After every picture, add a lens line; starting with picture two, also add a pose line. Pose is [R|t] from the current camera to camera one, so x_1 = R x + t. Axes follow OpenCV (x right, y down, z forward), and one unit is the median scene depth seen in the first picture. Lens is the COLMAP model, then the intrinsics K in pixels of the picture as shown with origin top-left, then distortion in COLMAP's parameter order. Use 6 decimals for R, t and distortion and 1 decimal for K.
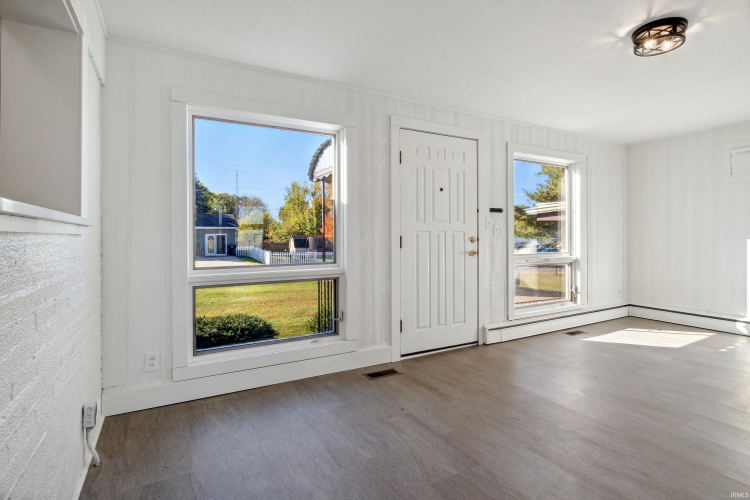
lens RADIAL K [[380.1, 0, 372.9], [0, 380.1, 246.8], [0, 0, 1]] dist [-0.004700, -0.000617]
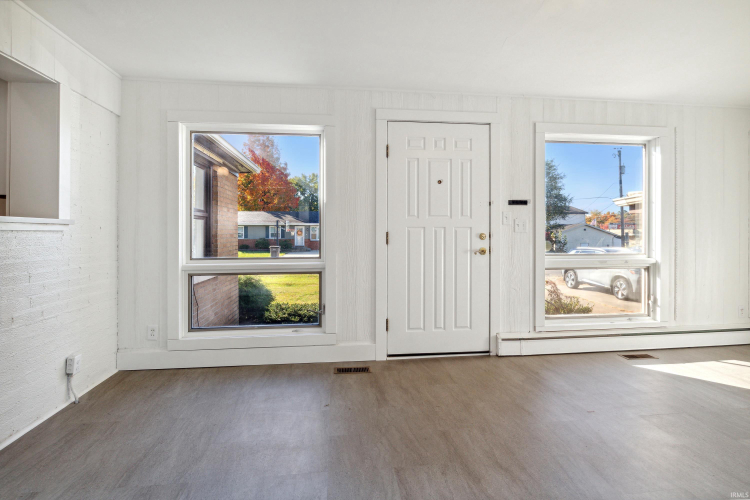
lens RADIAL K [[380.1, 0, 374.8], [0, 380.1, 243.5], [0, 0, 1]] dist [-0.004700, -0.000617]
pose [[0.925130, 0.014072, -0.379389, 0.384463], [-0.013037, 0.999901, 0.005296, -0.003755], [0.379426, 0.000047, 0.925222, 0.083923]]
